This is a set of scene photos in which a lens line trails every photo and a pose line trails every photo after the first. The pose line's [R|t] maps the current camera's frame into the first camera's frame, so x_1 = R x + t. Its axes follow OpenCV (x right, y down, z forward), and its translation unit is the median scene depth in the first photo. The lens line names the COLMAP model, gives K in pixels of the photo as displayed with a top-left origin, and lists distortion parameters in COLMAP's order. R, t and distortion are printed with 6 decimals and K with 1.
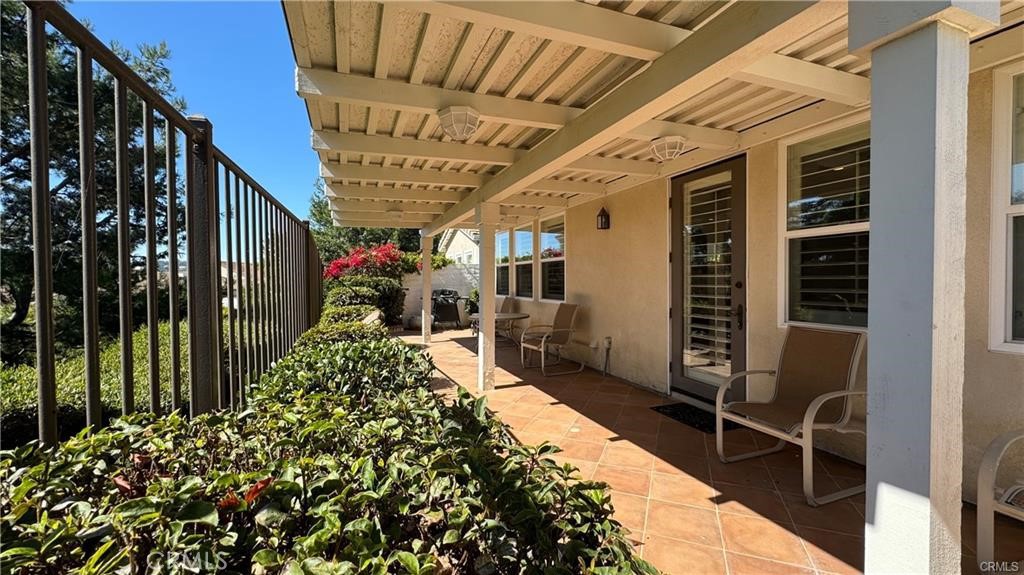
lens RADIAL K [[408.7, 0, 511.1], [0, 408.7, 283.1], [0, 0, 1]] dist [-0.002158, -0.000084]
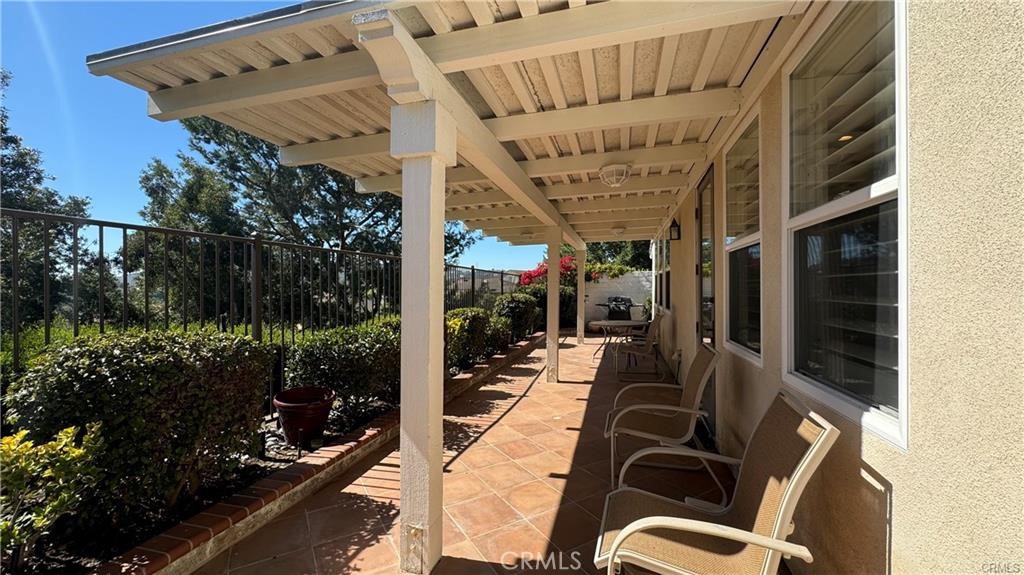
lens RADIAL K [[408.7, 0, 510.5], [0, 408.7, 288.2], [0, 0, 1]] dist [-0.002158, -0.000084]
pose [[0.800575, 0.009571, -0.599156, 0.601304], [-0.009548, 0.999949, 0.003215, -0.017670], [0.599156, 0.003147, 0.800626, -0.033657]]
